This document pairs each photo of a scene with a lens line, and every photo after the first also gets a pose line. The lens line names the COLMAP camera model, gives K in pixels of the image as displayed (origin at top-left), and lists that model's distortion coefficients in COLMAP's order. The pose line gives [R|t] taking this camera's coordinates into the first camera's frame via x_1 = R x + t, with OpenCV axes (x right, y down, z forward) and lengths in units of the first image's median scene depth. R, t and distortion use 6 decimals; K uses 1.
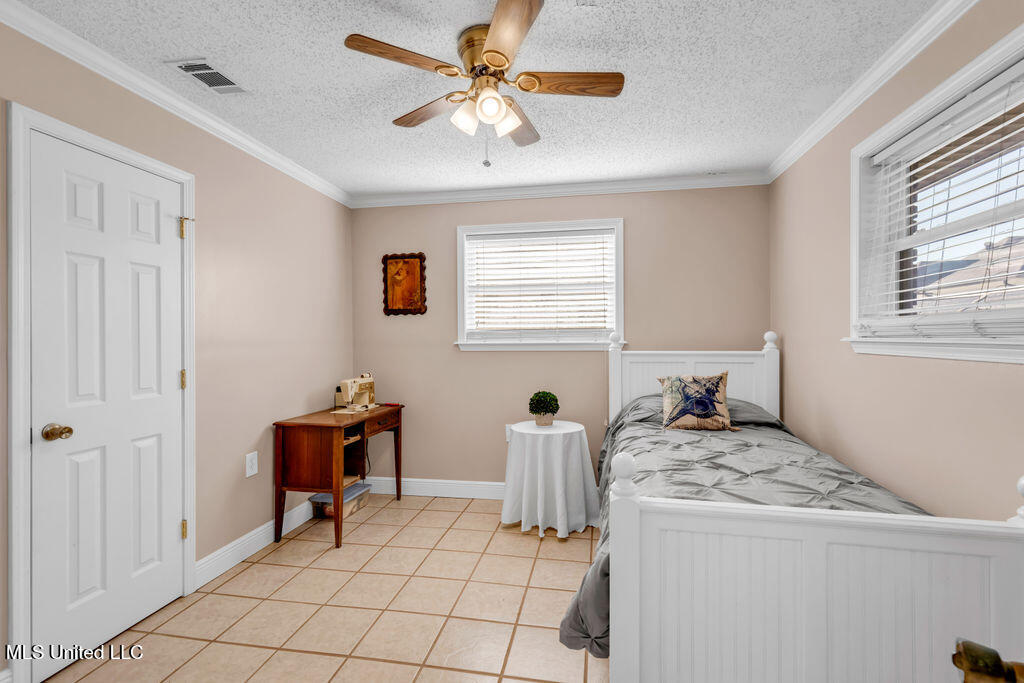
lens RADIAL K [[455.6, 0, 512.0], [0, 455.6, 341.5], [0, 0, 1]] dist [0.000655, 0.000016]
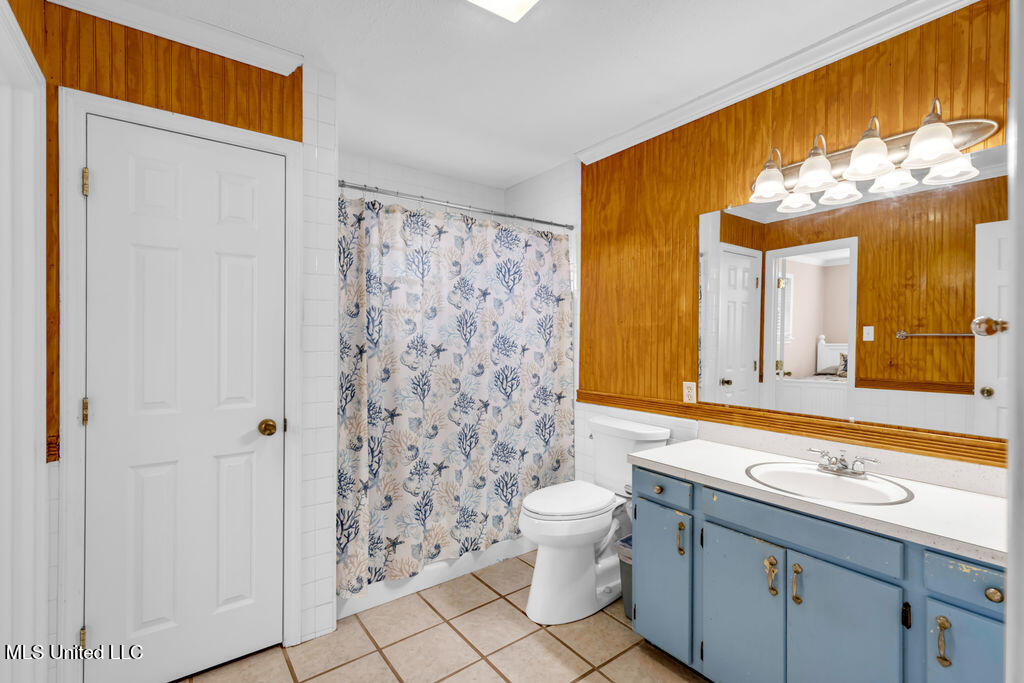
lens RADIAL K [[455.6, 0, 512.0], [0, 455.6, 341.5], [0, 0, 1]] dist [0.000655, 0.000016]
pose [[0.734671, 0.017097, -0.678208, 0.164830], [-0.012933, 0.999854, 0.011196, -0.020179], [0.678300, 0.000546, 0.734785, 0.731282]]
